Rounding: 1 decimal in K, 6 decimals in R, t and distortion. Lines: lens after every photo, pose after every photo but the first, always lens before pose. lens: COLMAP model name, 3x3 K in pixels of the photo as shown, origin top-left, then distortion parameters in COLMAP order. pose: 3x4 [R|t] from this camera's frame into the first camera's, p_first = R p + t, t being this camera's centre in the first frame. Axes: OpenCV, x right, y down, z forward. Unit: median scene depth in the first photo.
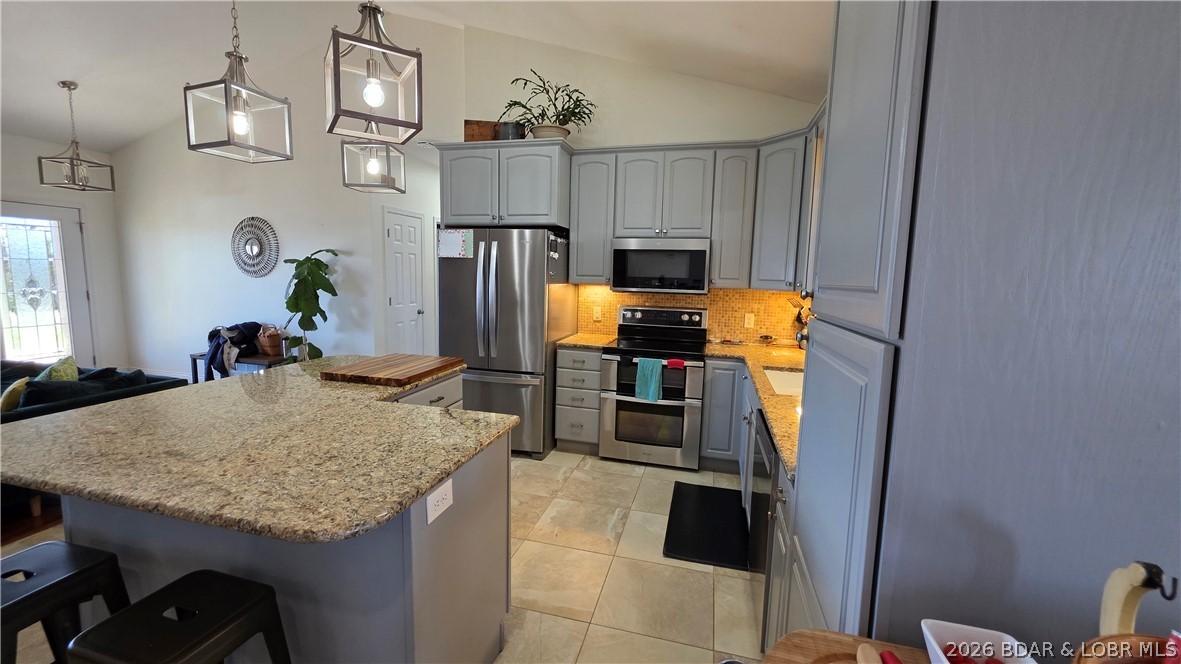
lens RADIAL K [[476.5, 0, 585.7], [0, 476.5, 330.0], [0, 0, 1]] dist [-0.001361, 0.001264]
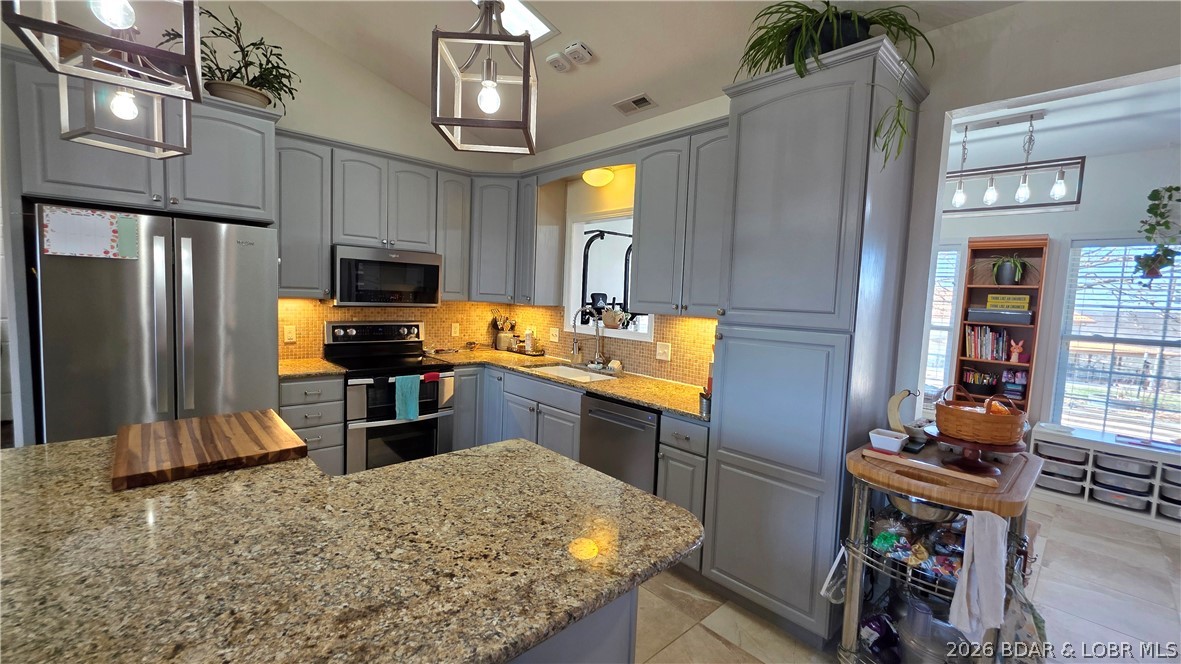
lens RADIAL K [[476.5, 0, 591.7], [0, 476.5, 330.6], [0, 0, 1]] dist [-0.001361, 0.001264]
pose [[0.531716, -0.068261, 0.844168, -0.477574], [0.072720, 0.996745, 0.034795, -0.037930], [-0.843795, 0.042887, 0.534949, 0.168739]]
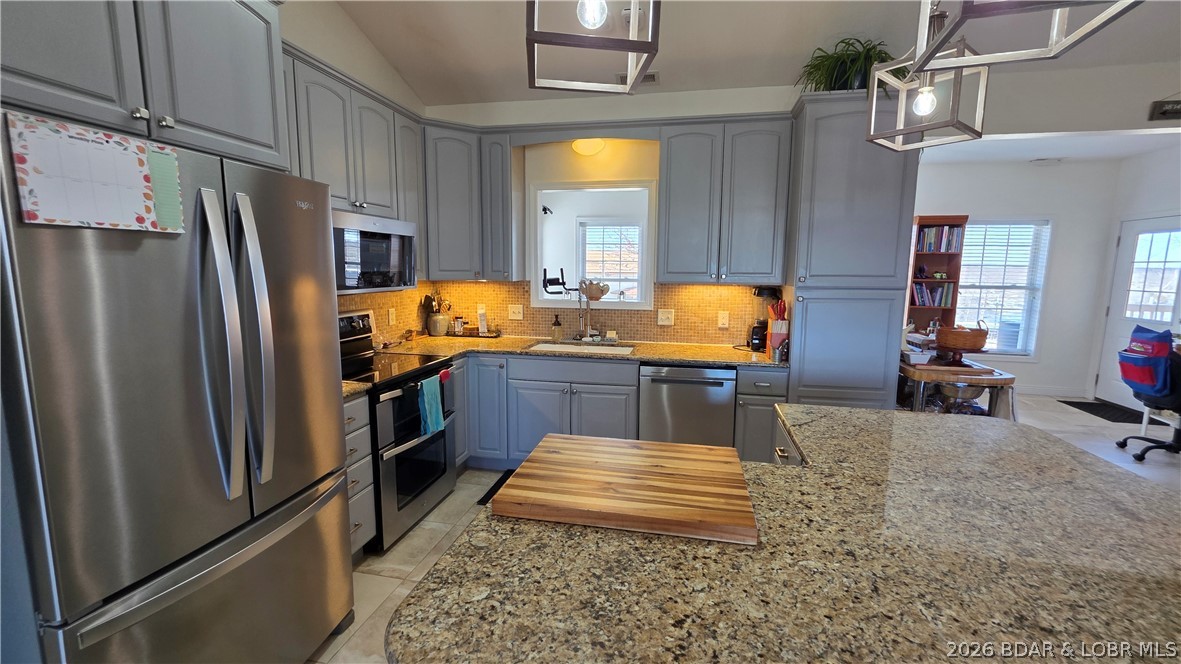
lens RADIAL K [[476.5, 0, 595.8], [0, 476.5, 330.2], [0, 0, 1]] dist [-0.001361, 0.001264]
pose [[-0.062055, -0.157501, 0.985567, -0.628465], [0.106354, 0.980805, 0.163436, -0.113223], [-0.992390, 0.114961, -0.044113, 0.766280]]
